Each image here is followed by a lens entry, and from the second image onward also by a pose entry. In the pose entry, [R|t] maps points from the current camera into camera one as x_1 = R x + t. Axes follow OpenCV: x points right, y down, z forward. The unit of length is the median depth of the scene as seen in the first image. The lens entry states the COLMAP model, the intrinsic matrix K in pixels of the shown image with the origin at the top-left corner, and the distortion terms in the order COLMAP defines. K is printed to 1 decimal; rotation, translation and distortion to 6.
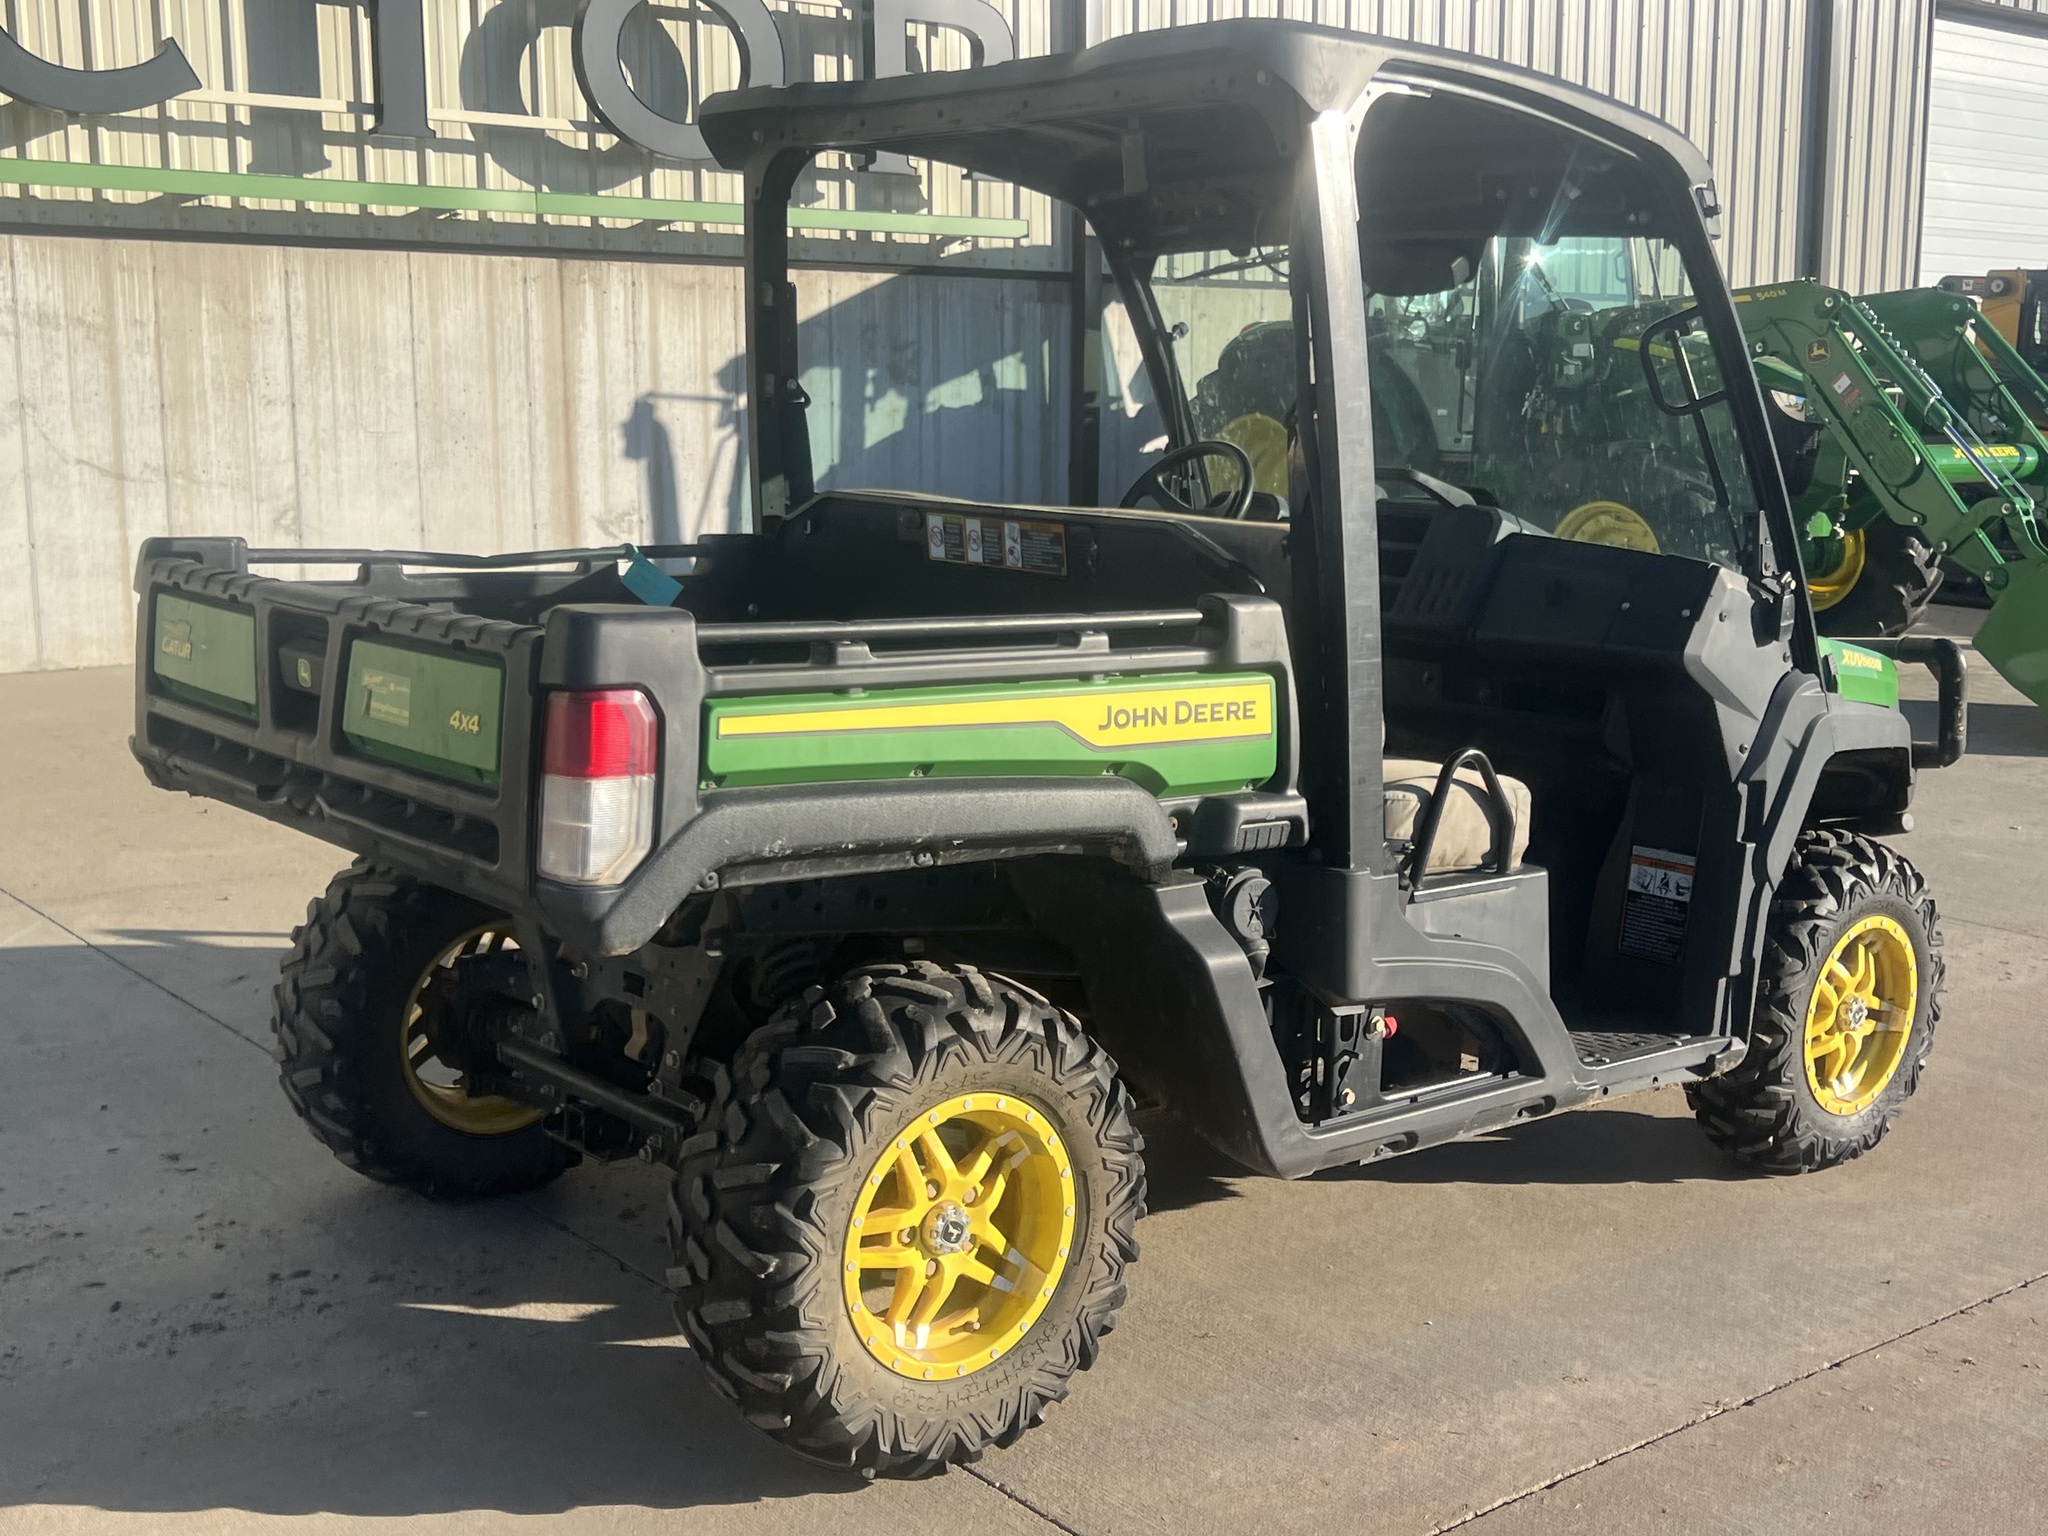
lens RADIAL K [[2390.1, 0, 1051.6], [0, 2390.1, 771.8], [0, 0, 1]] dist [0.132339, -0.311667]
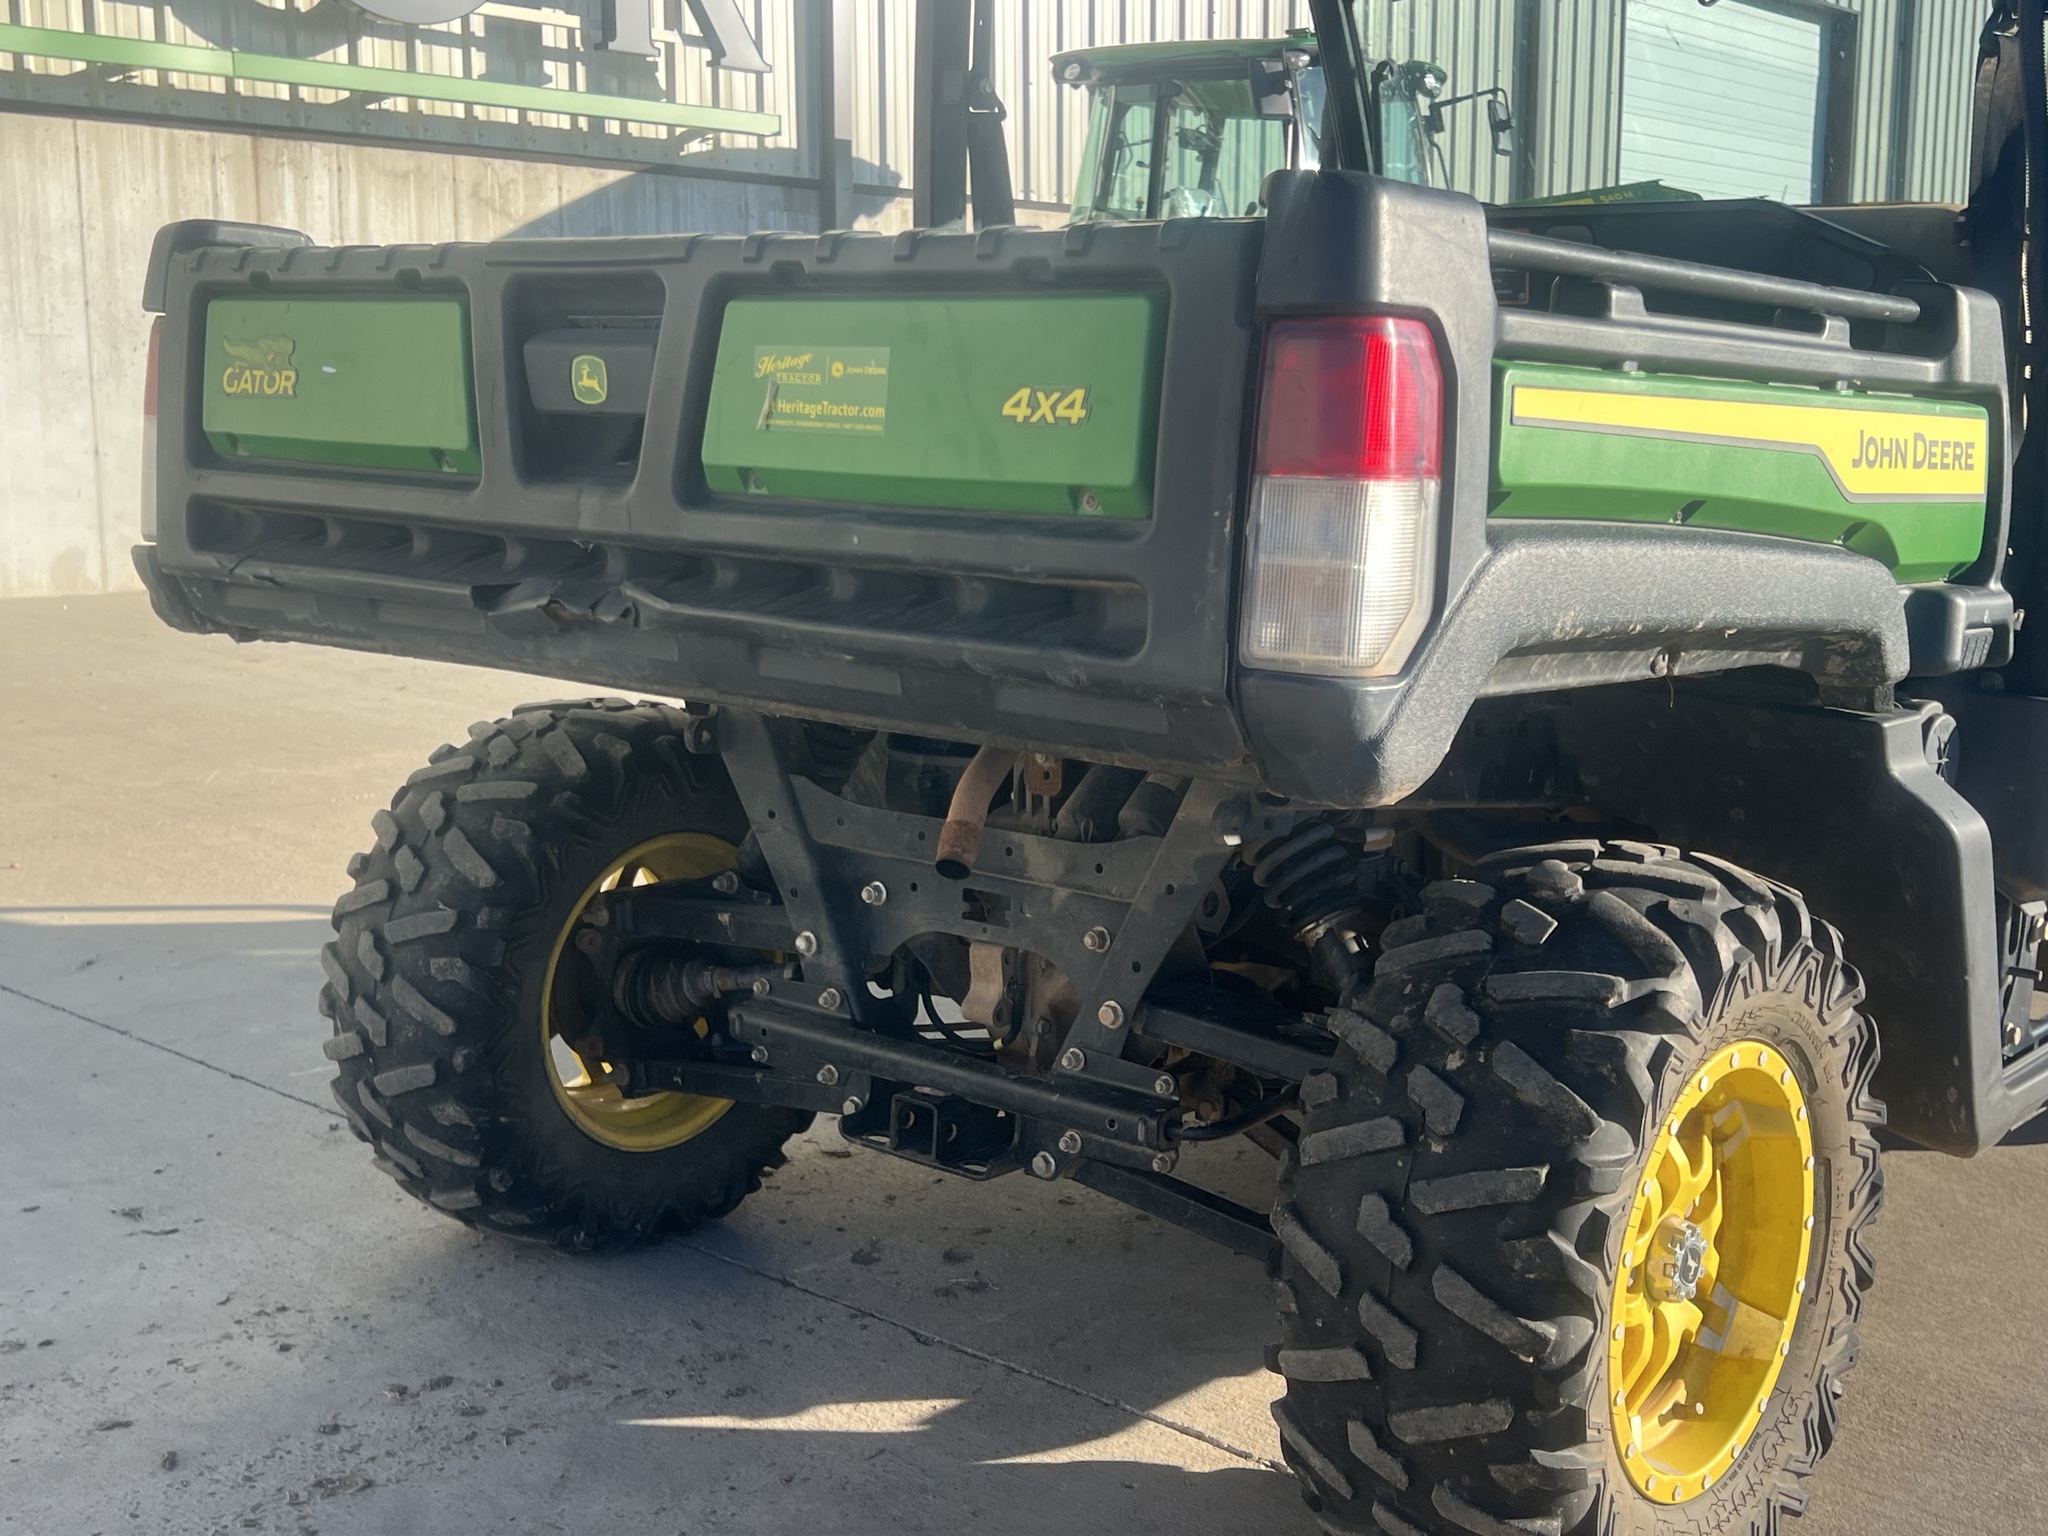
lens RADIAL K [[2390.1, 0, 1051.6], [0, 2390.1, 771.8], [0, 0, 1]] dist [0.132339, -0.311667]
pose [[0.984057, -0.025663, 0.175990, -0.251310], [0.025309, 0.999671, 0.004254, 0.045626], [-0.176041, 0.000268, 0.984383, 0.330397]]
